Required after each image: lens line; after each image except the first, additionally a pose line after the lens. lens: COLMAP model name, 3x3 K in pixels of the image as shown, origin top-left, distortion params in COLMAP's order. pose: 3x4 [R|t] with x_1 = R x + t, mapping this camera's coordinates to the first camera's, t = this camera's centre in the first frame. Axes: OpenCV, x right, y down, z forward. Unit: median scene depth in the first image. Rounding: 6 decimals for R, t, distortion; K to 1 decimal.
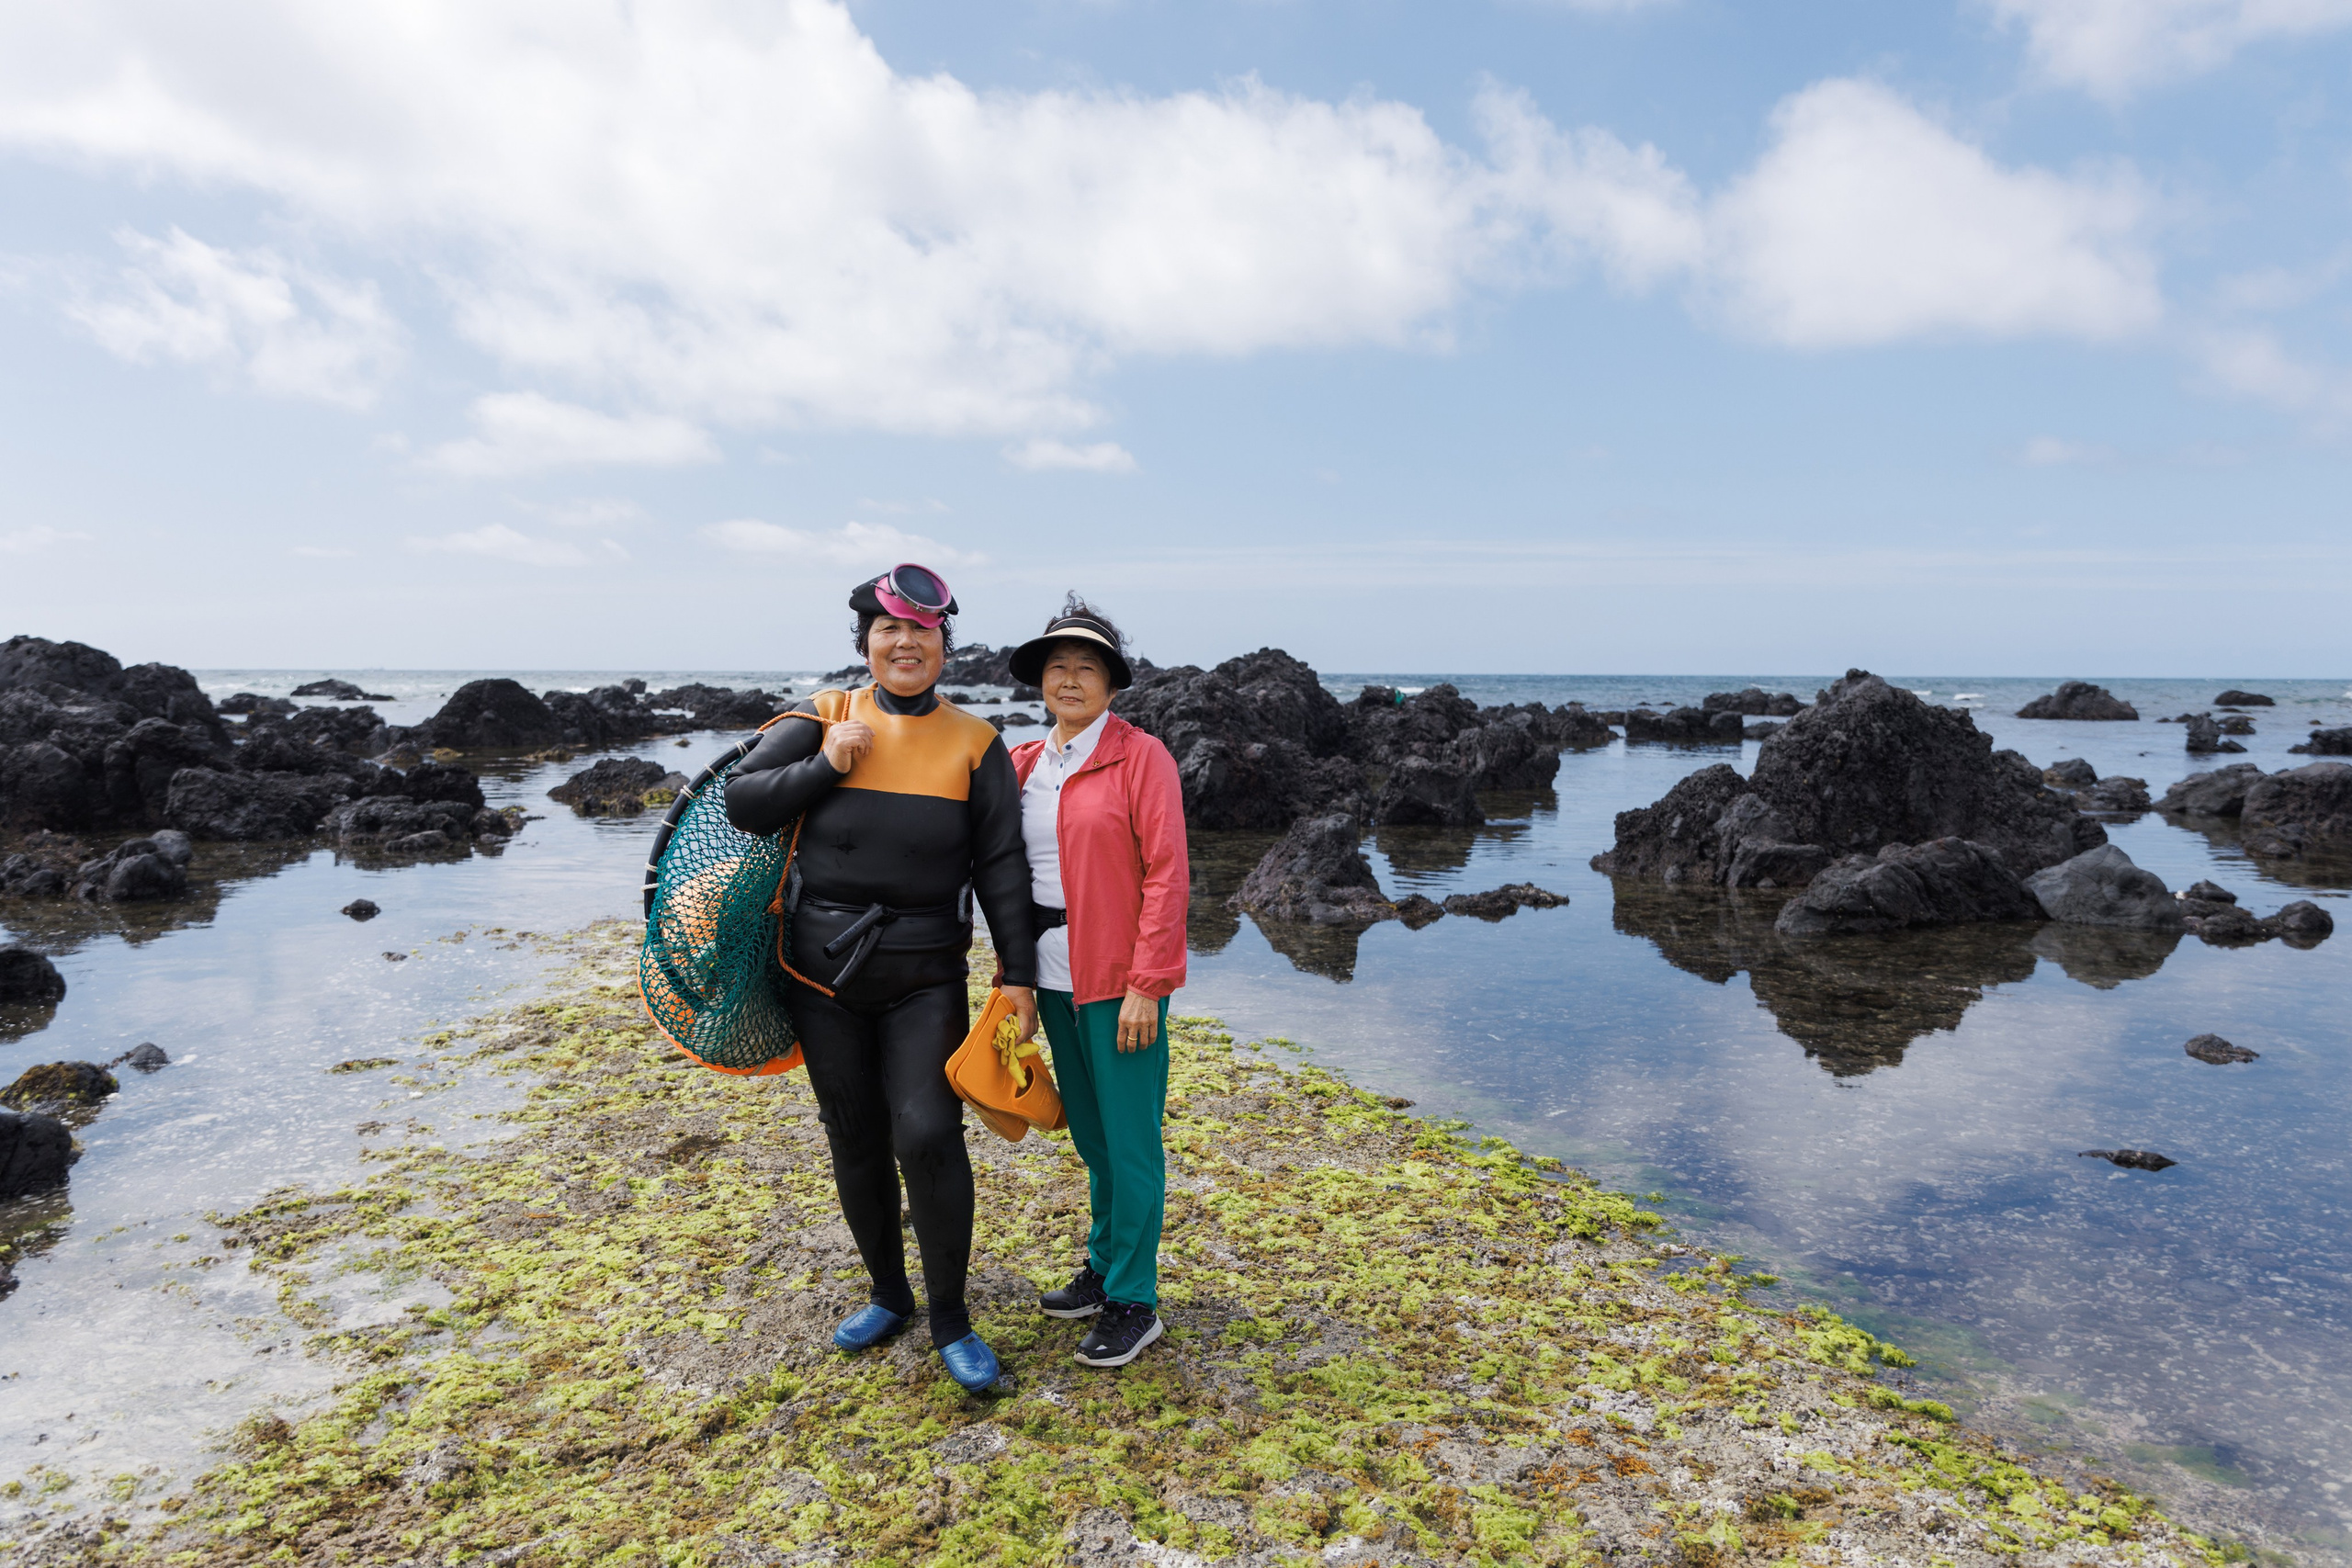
lens RADIAL K [[1629.8, 0, 1175.4], [0, 1629.8, 774.4], [0, 0, 1]] dist [0.004086, -0.005297]
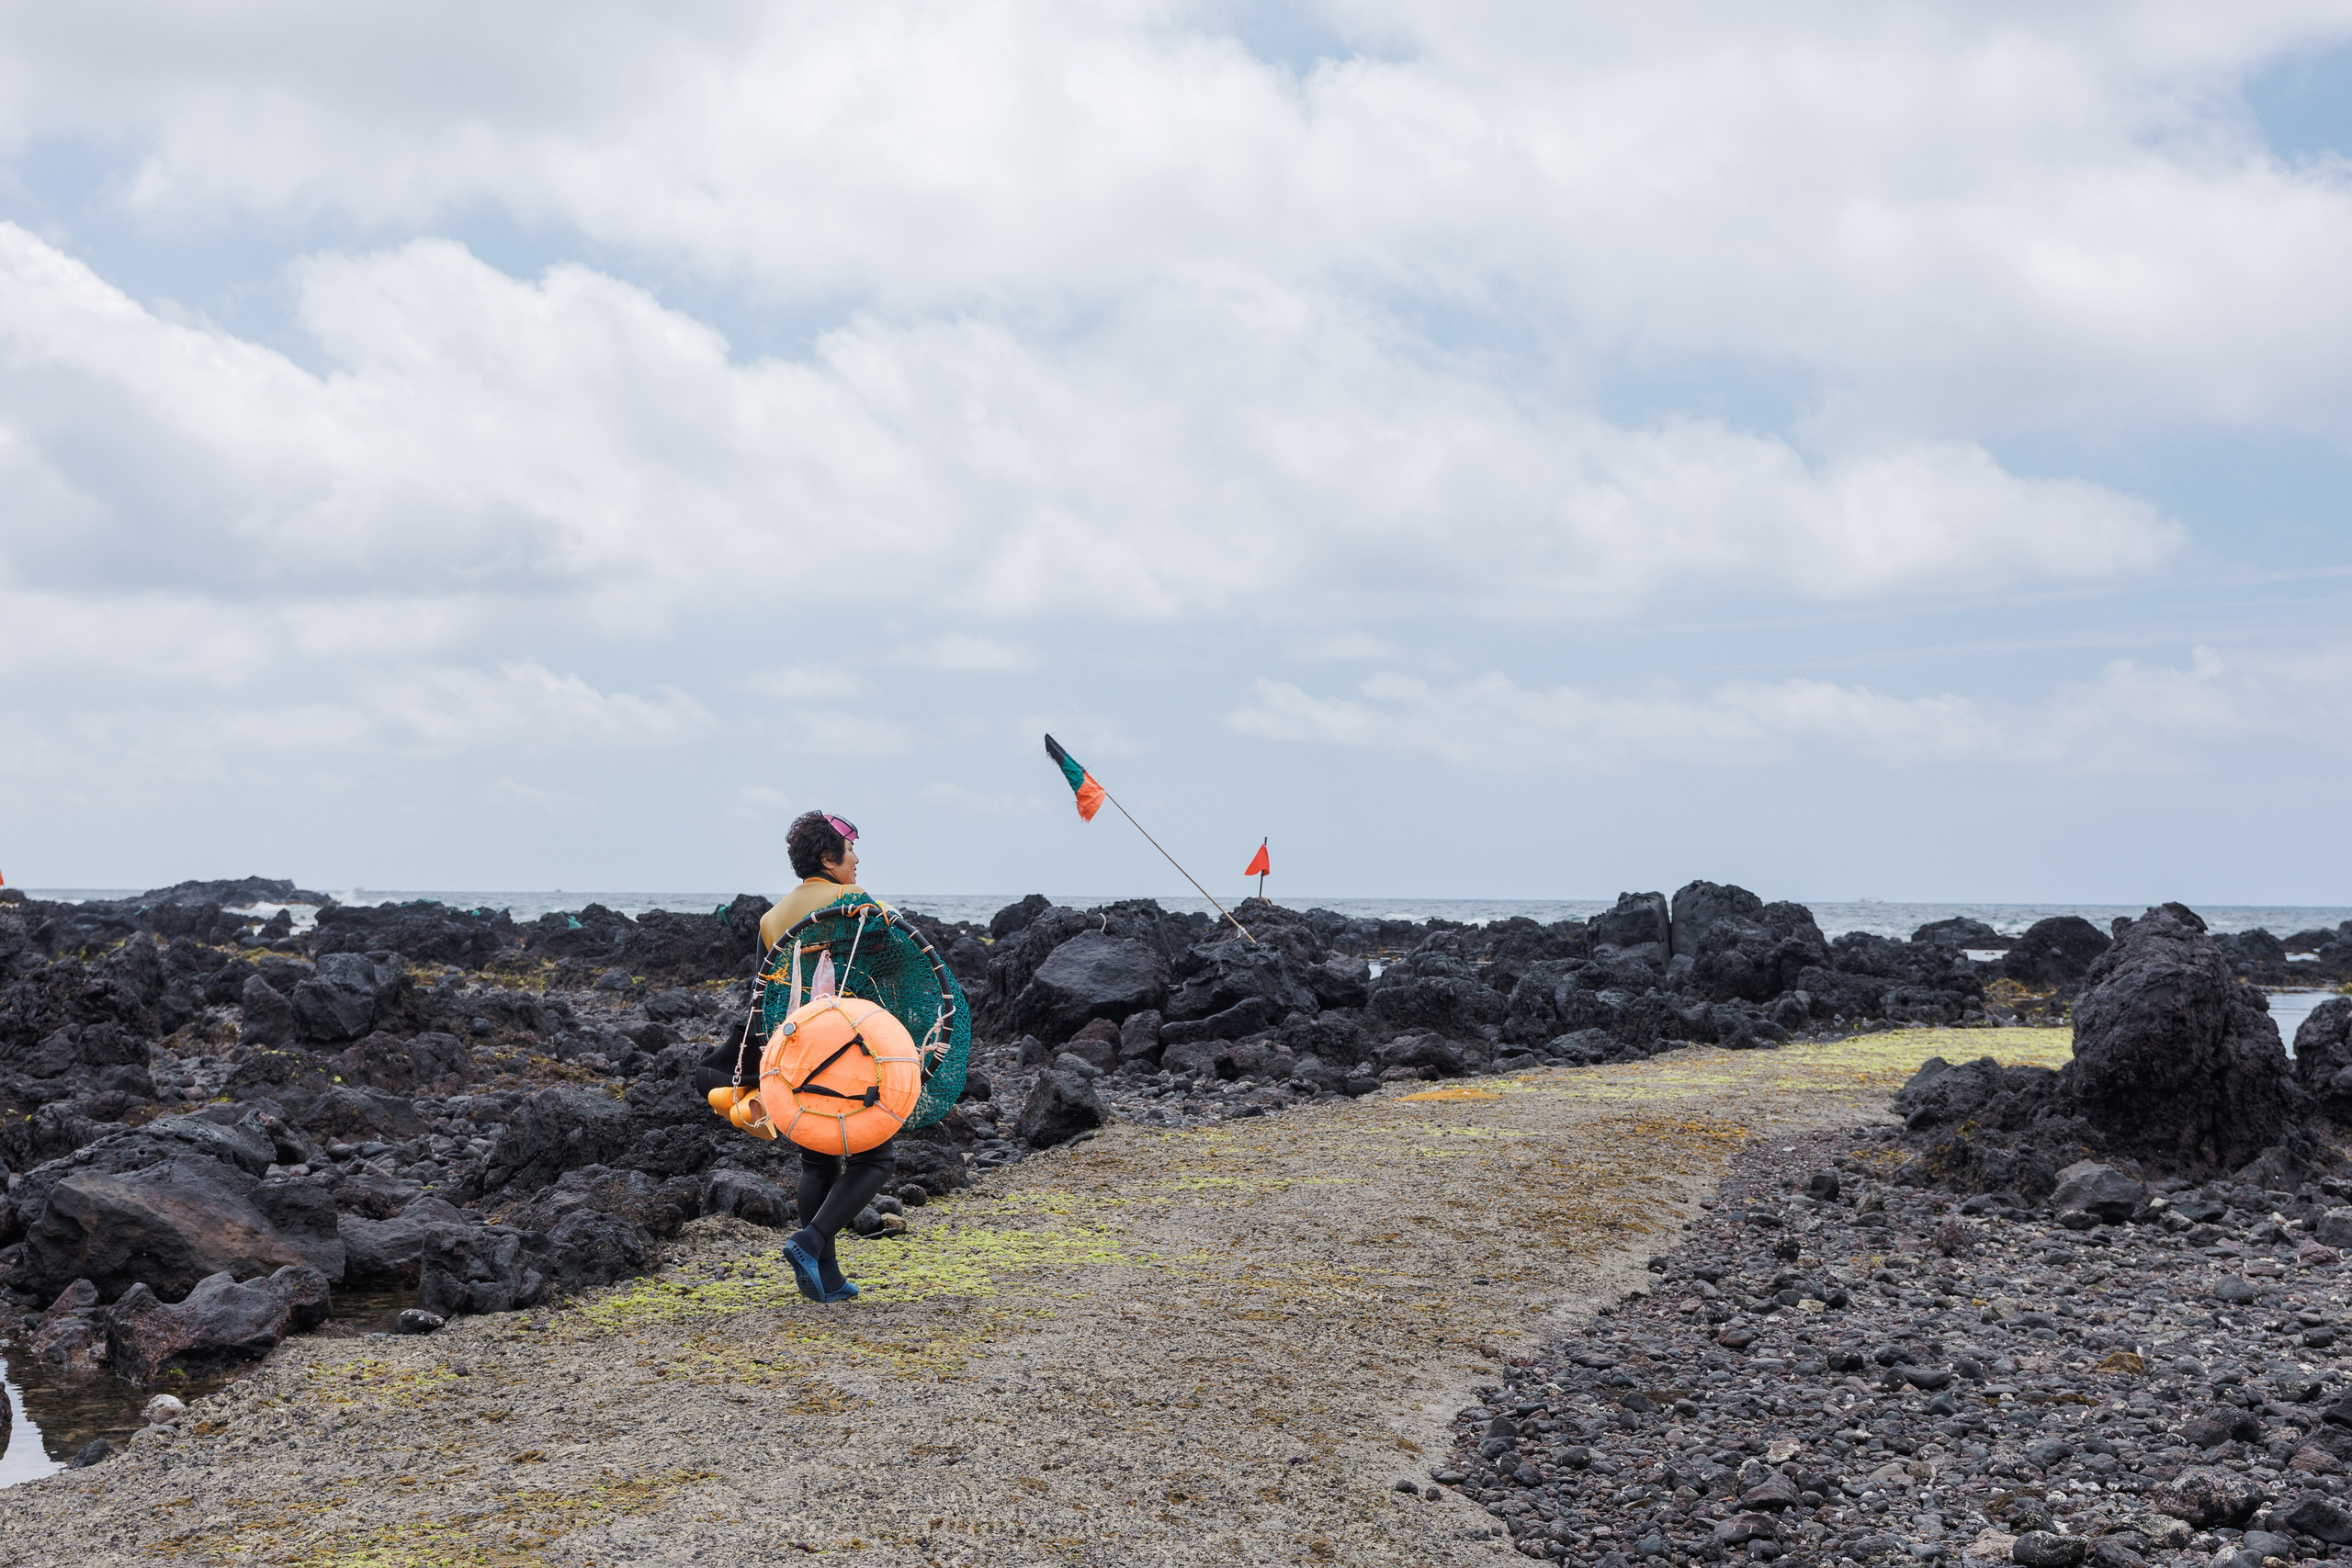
lens RADIAL K [[2986.3, 0, 1176.0], [0, 2986.3, 784.0], [0, 0, 1]] dist [-0.006450, -0.012362]
pose [[0.733149, -0.020729, -0.679752, 1.000684], [-0.050519, 0.995114, -0.084833, 0.101961], [0.678189, 0.096535, 0.728520, -1.683799]]
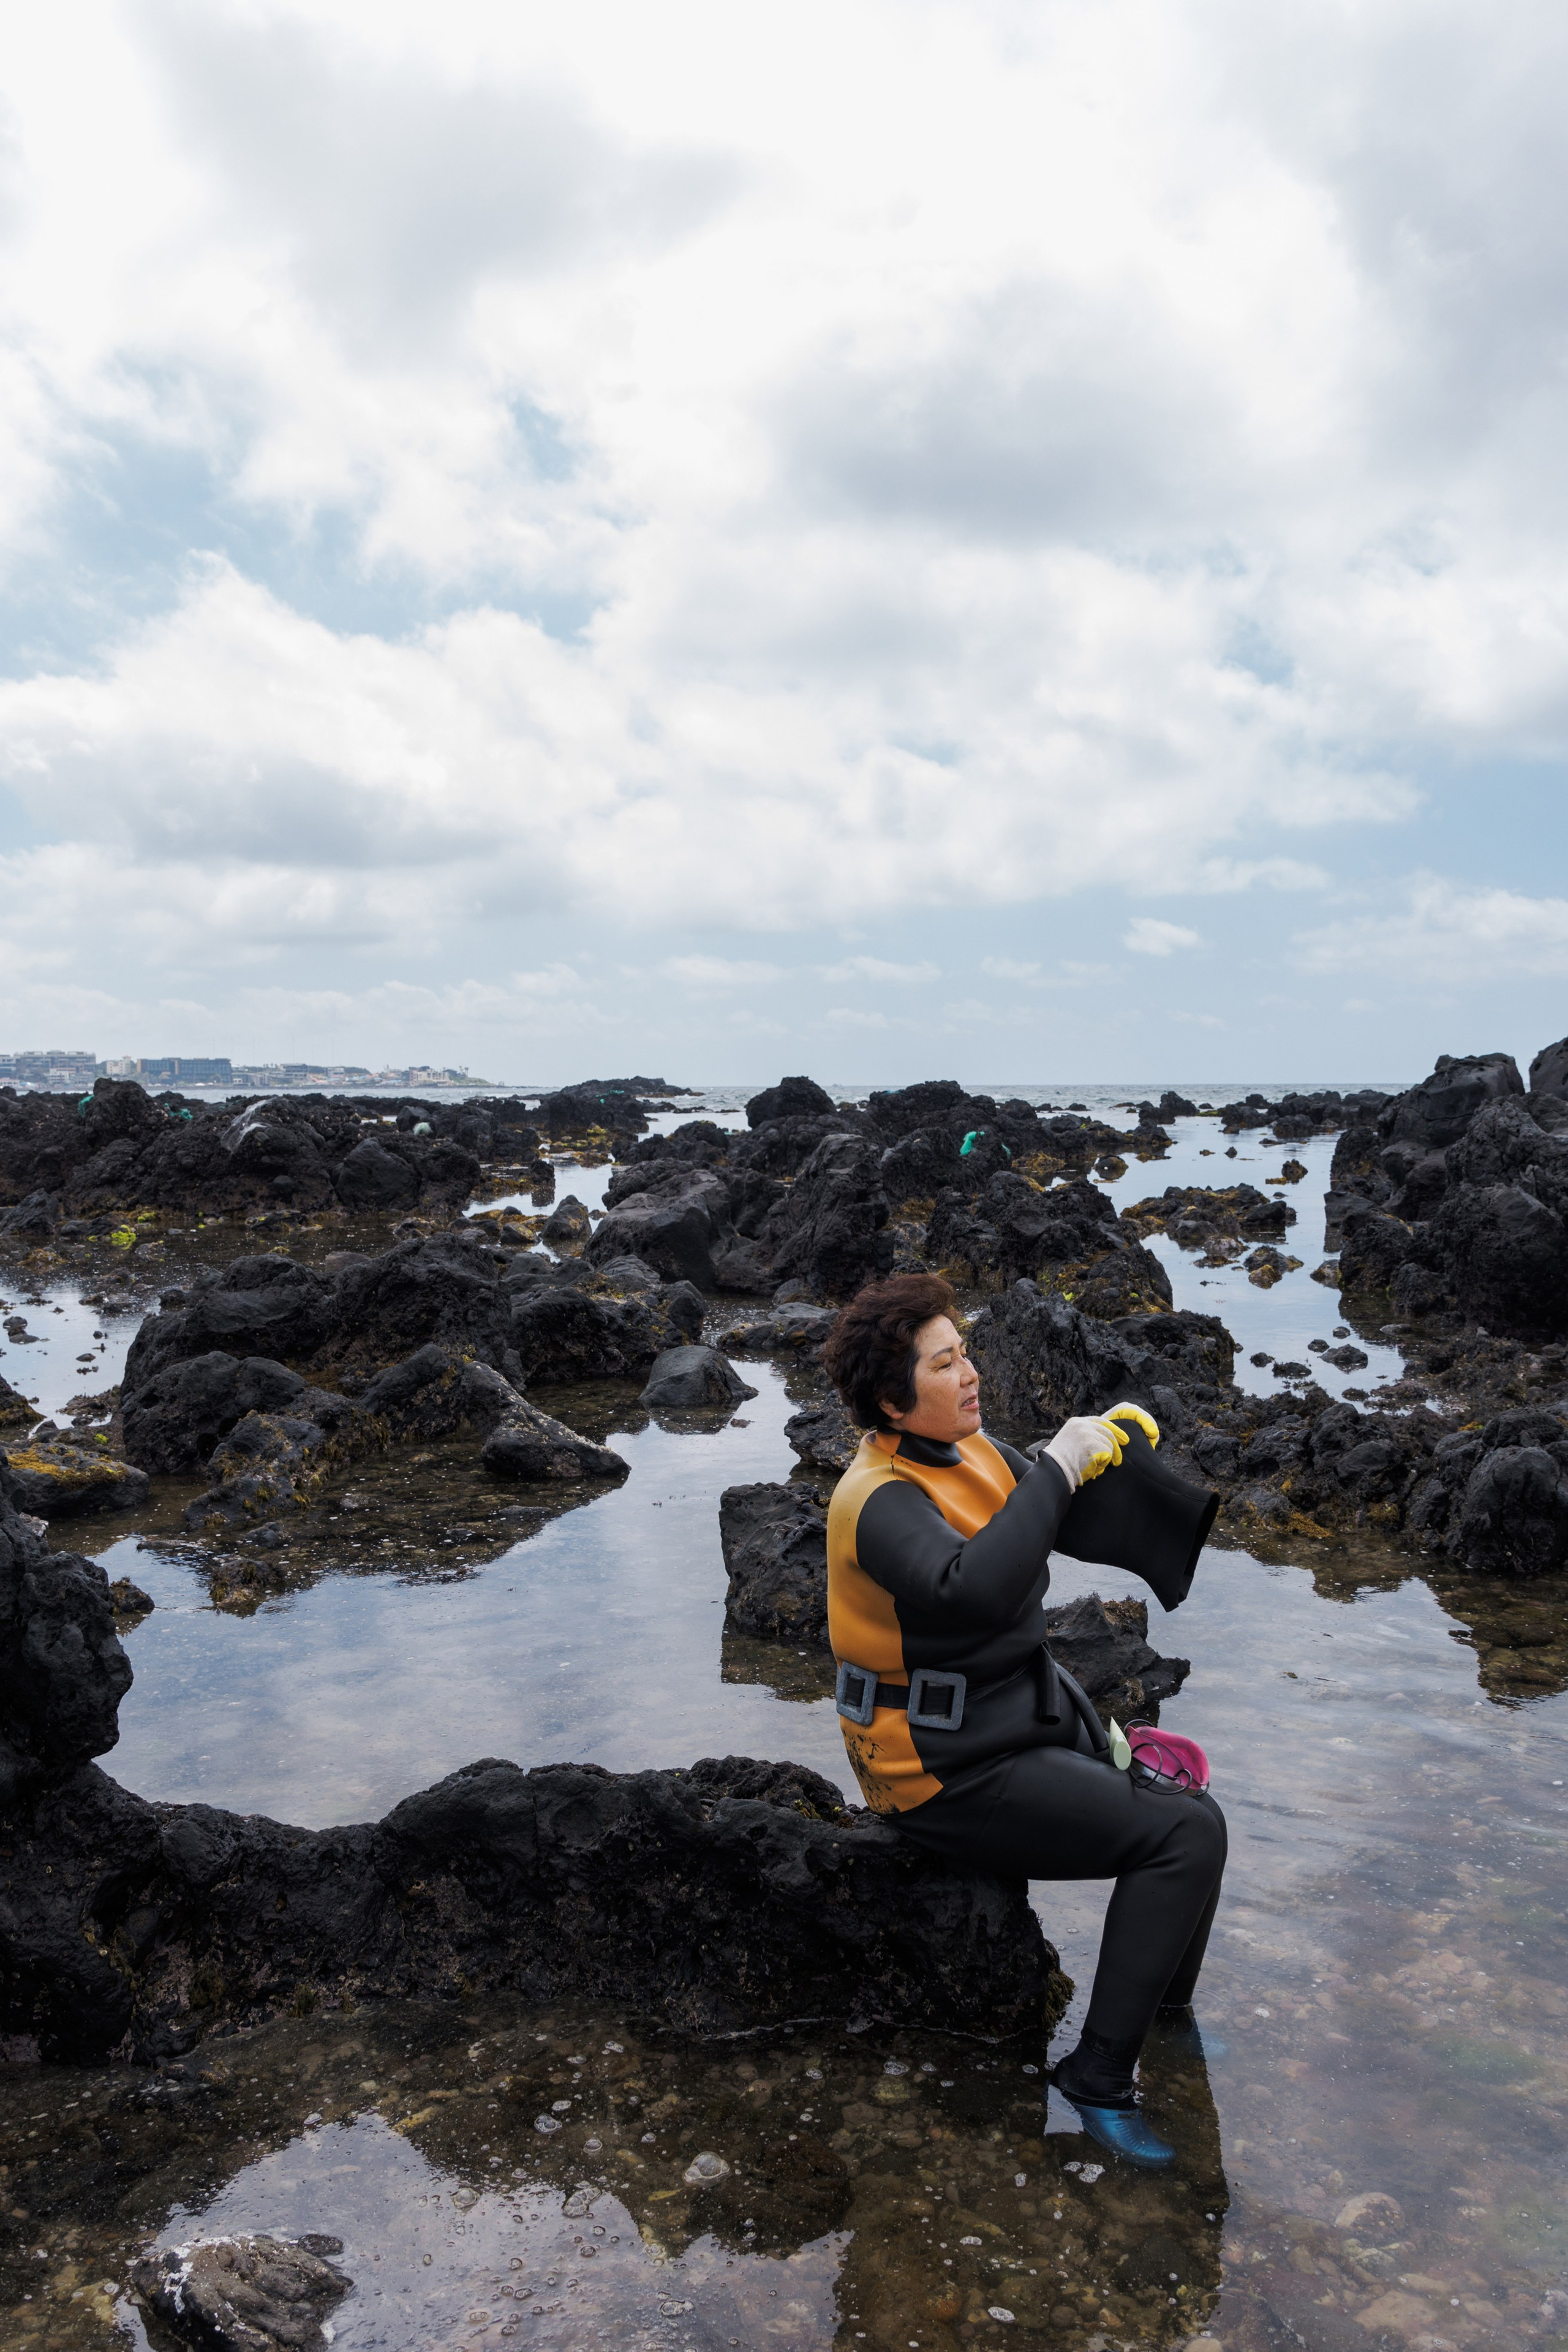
lens RADIAL K [[1842.4, 0, 777.3], [0, 1842.4, 1177.7], [0, 0, 1]] dist [-0.000268, -0.000351]
pose [[0.481307, 0.040387, -0.875621, -0.195825], [-0.050694, 0.998549, 0.018192, -0.020804], [0.875085, 0.035633, 0.482656, 0.396371]]
